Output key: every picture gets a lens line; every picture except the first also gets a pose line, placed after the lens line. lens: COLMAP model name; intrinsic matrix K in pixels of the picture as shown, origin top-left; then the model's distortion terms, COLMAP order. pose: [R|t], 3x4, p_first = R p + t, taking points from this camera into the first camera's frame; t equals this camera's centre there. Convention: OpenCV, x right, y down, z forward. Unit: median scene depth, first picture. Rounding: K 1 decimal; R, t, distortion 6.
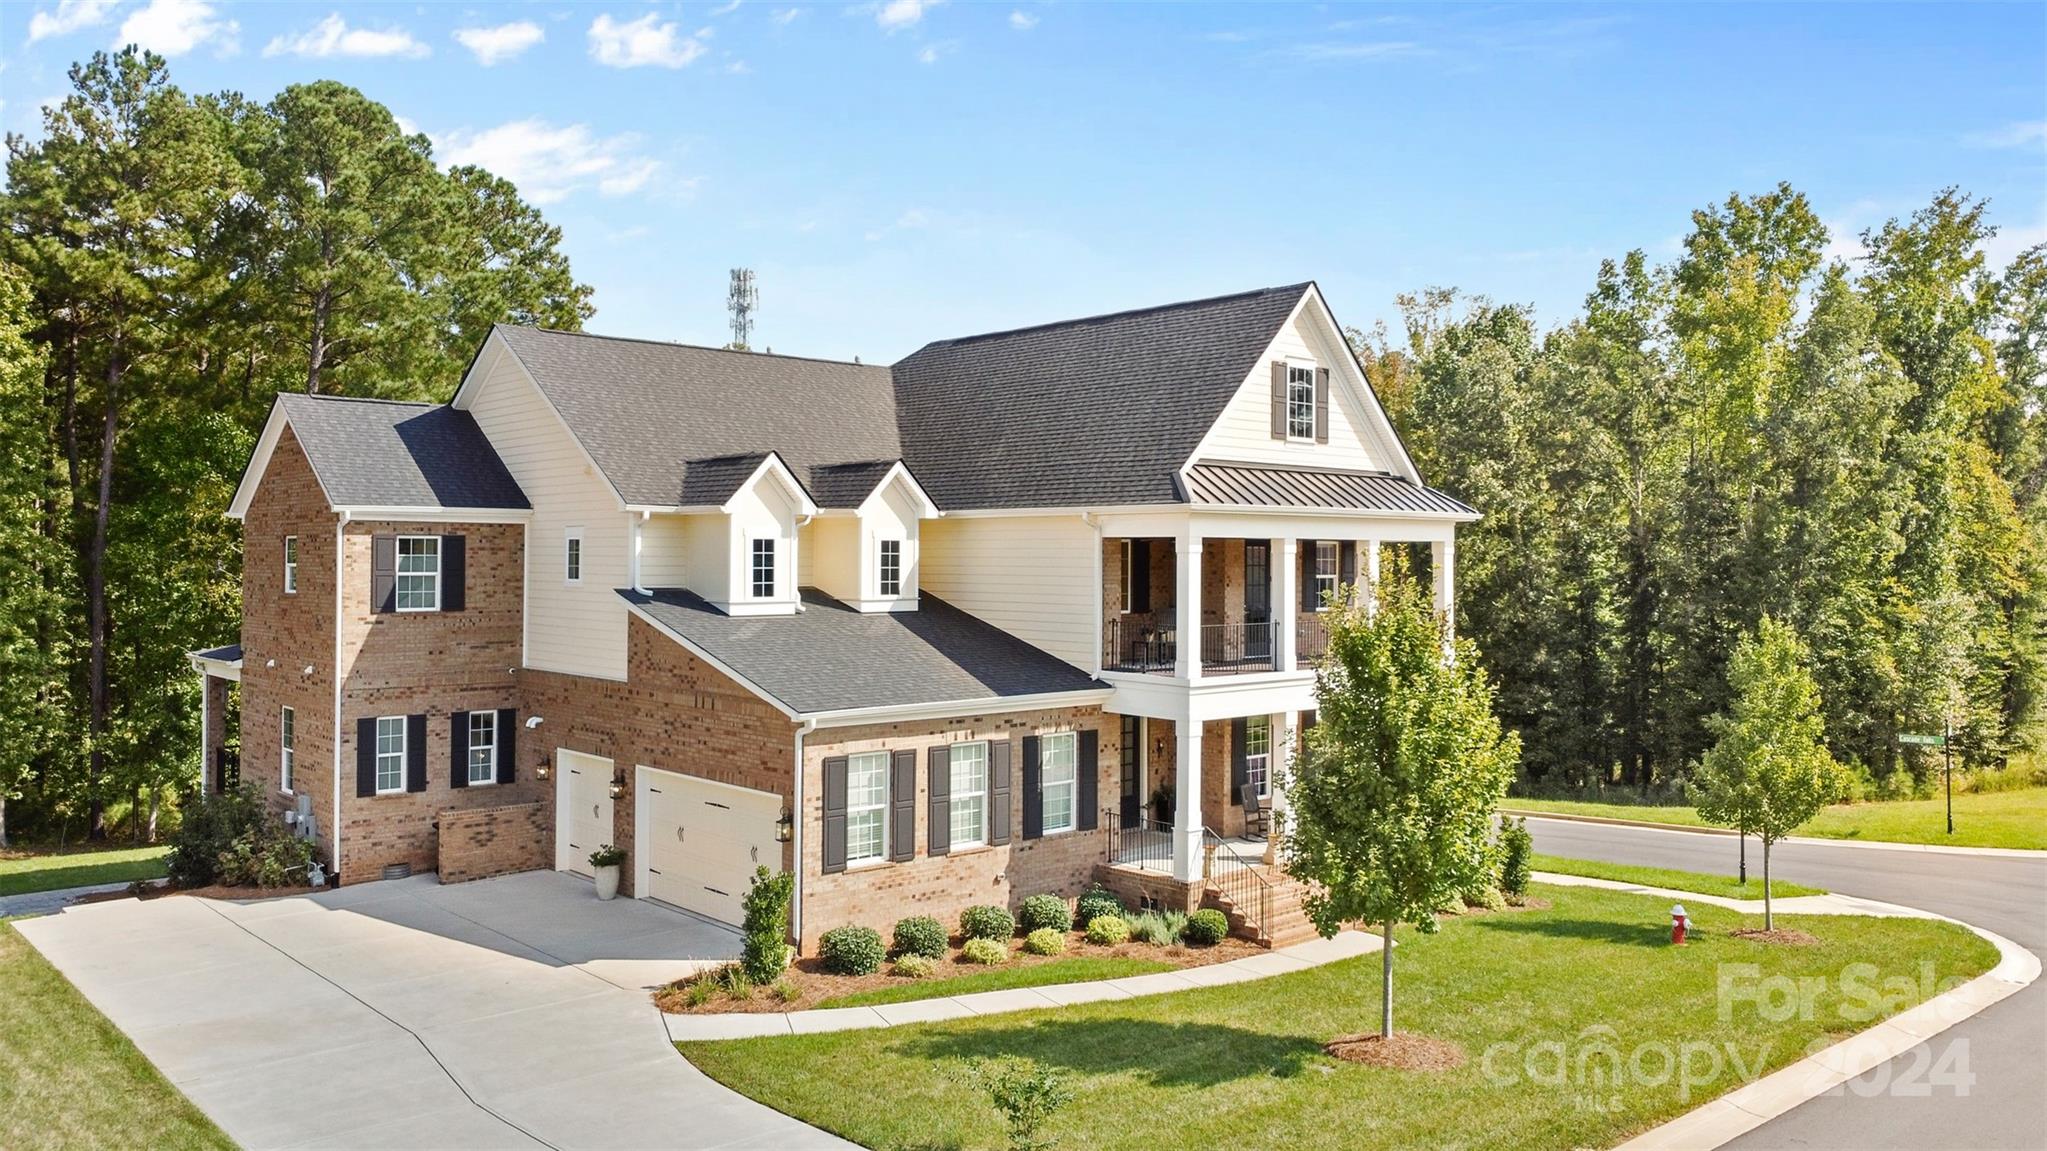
lens RADIAL K [[1516.8, 0, 1022.7], [0, 1516.8, 543.7], [0, 0, 1]] dist [-0.011280, -0.003007]
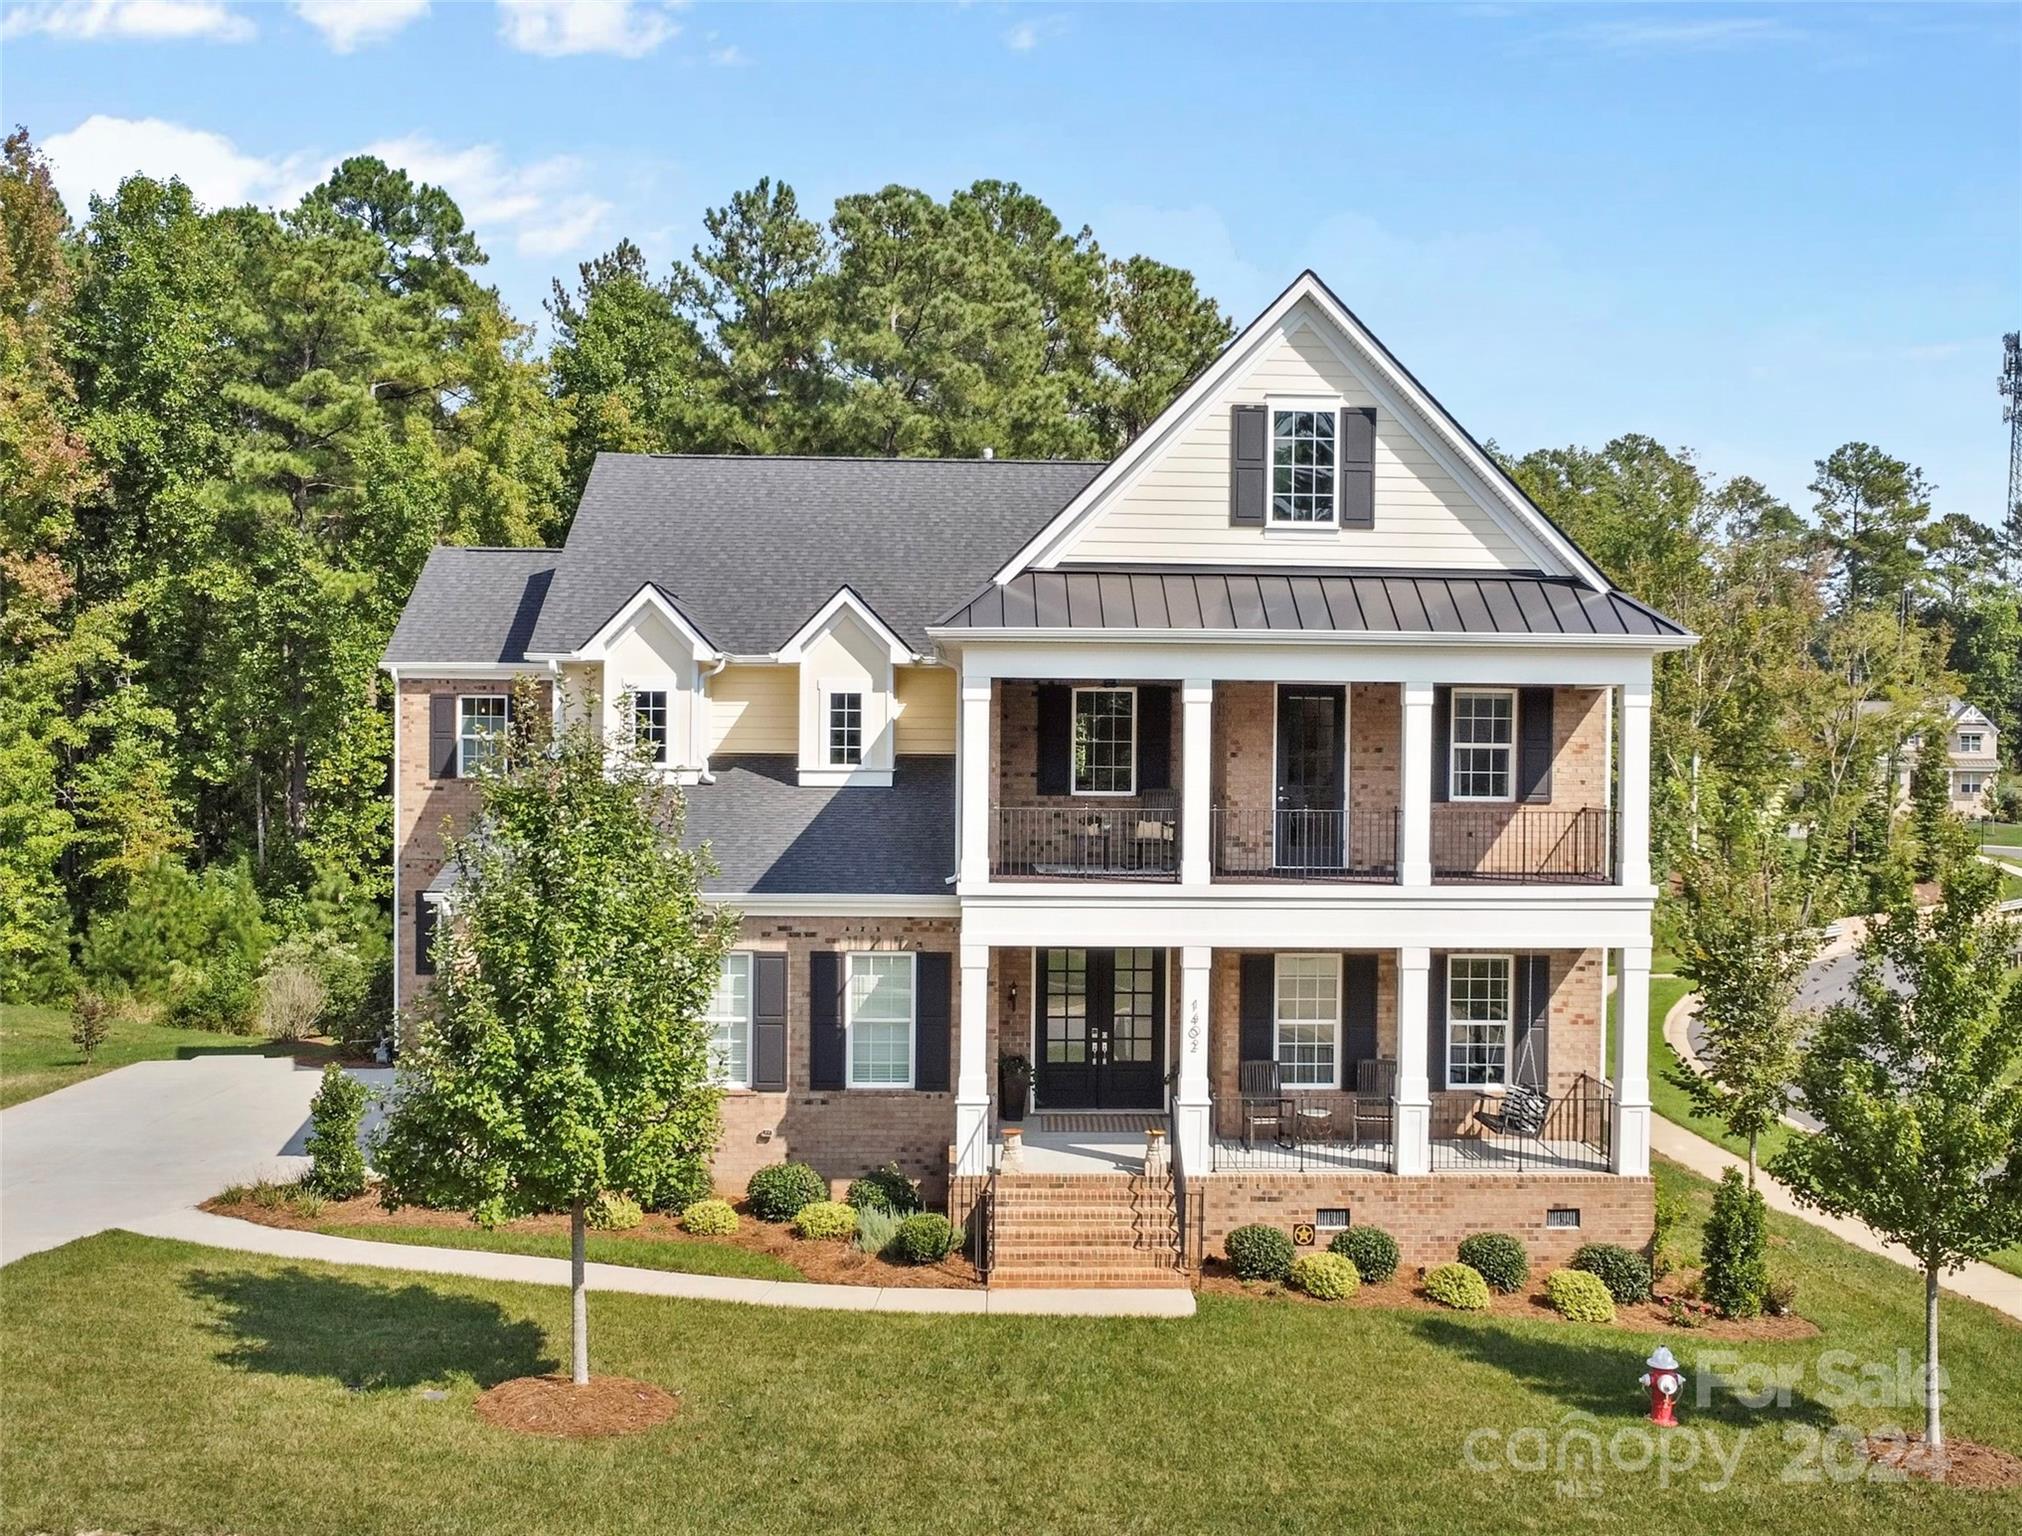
lens RADIAL K [[2055.3, 0, 1011.0], [0, 2055.3, 768.0], [0, 0, 1]] dist [-0.007555, -0.007132]
pose [[0.759216, 0.010286, -0.650757, 0.660559], [-0.001897, 0.999906, 0.013590, 0.021735], [0.650836, -0.009083, 0.759164, 0.273196]]
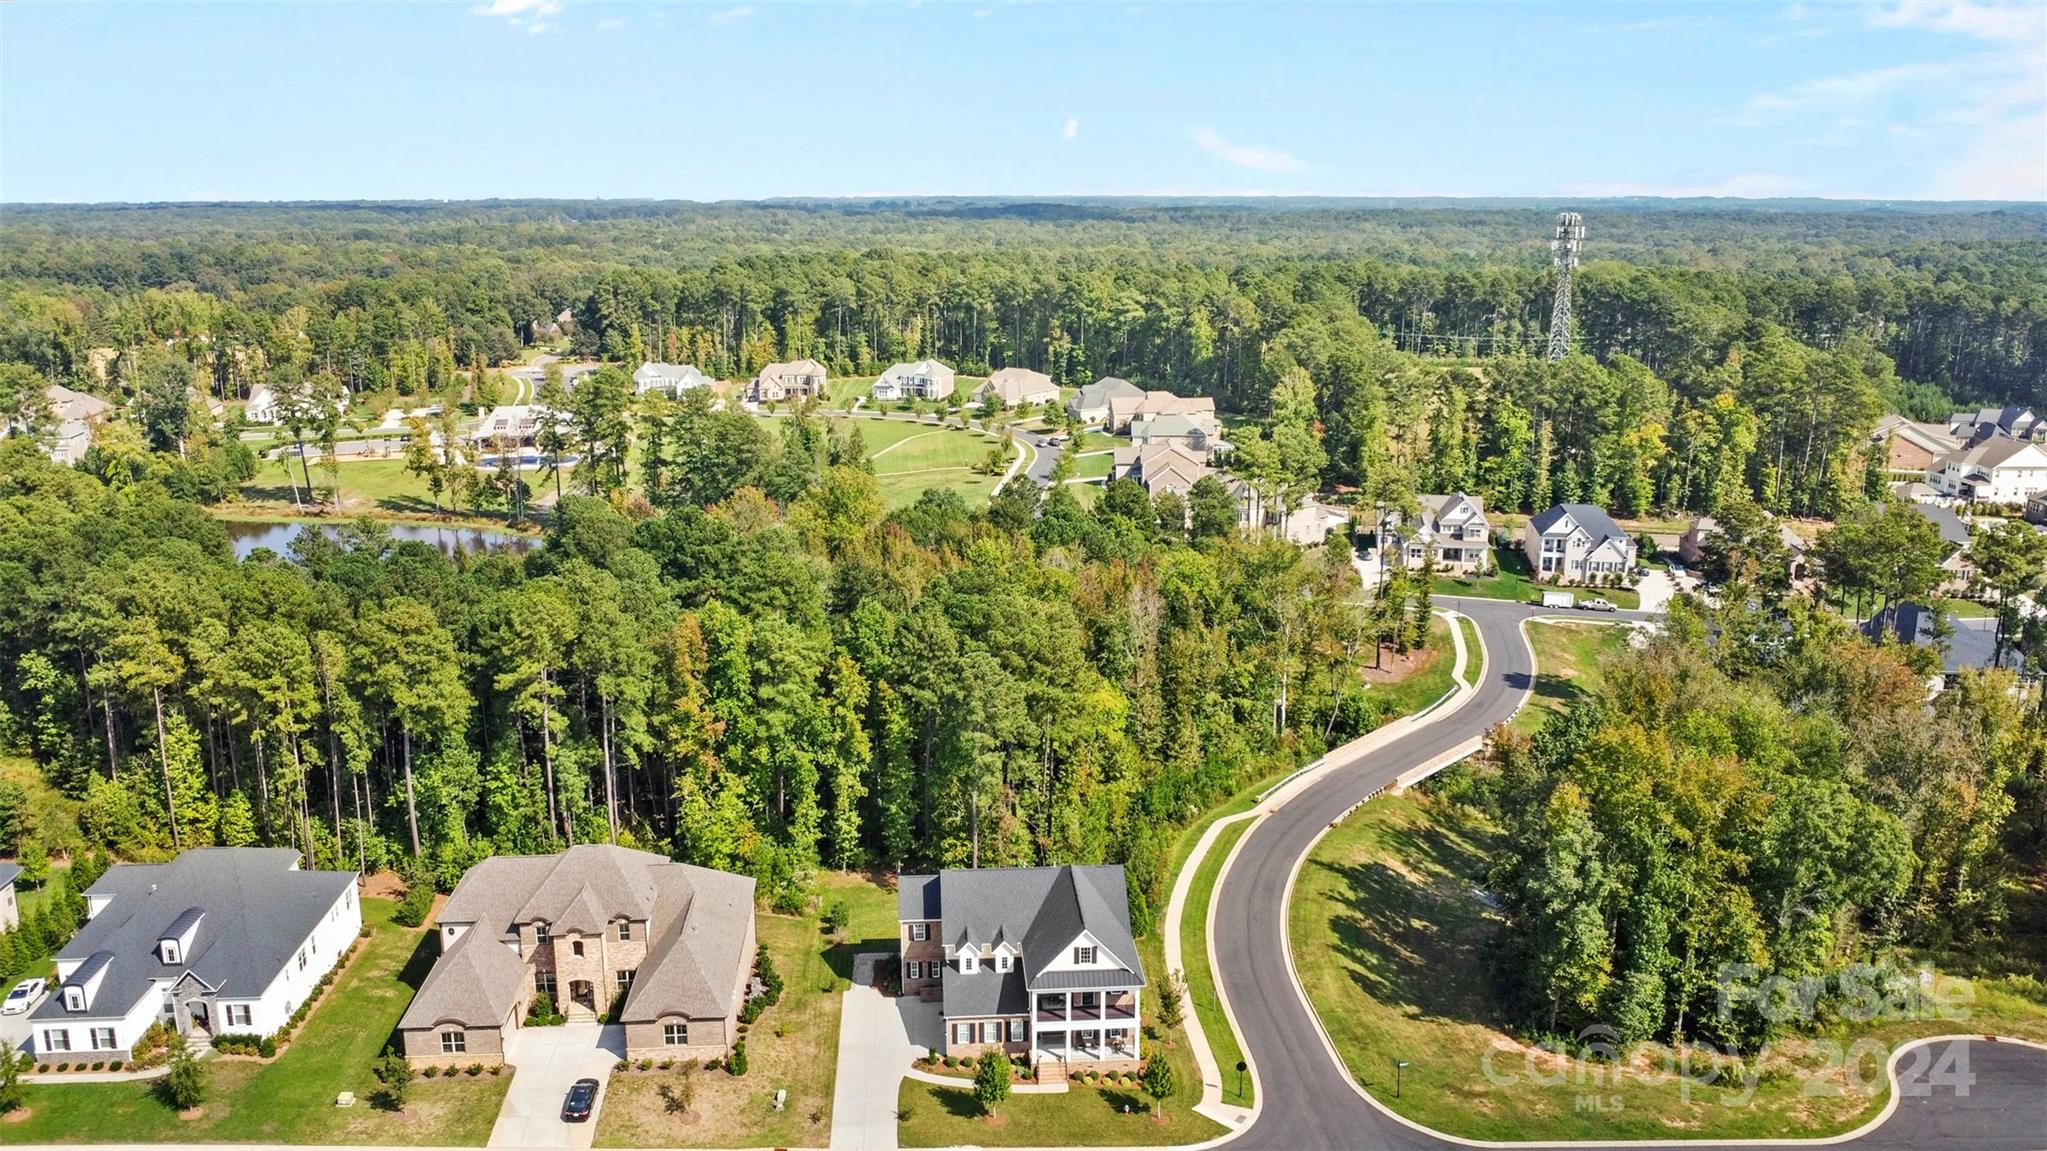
lens RADIAL K [[1604.4, 0, 1023.5], [0, 1604.4, 575.5], [0, 0, 1]] dist [-0.003373, -0.000609]
pose [[0.790245, 0.143600, -0.595729, 2.450416], [0.007116, 0.969939, 0.243243, -2.108888], [0.612750, -0.196460, 0.765468, -2.148392]]
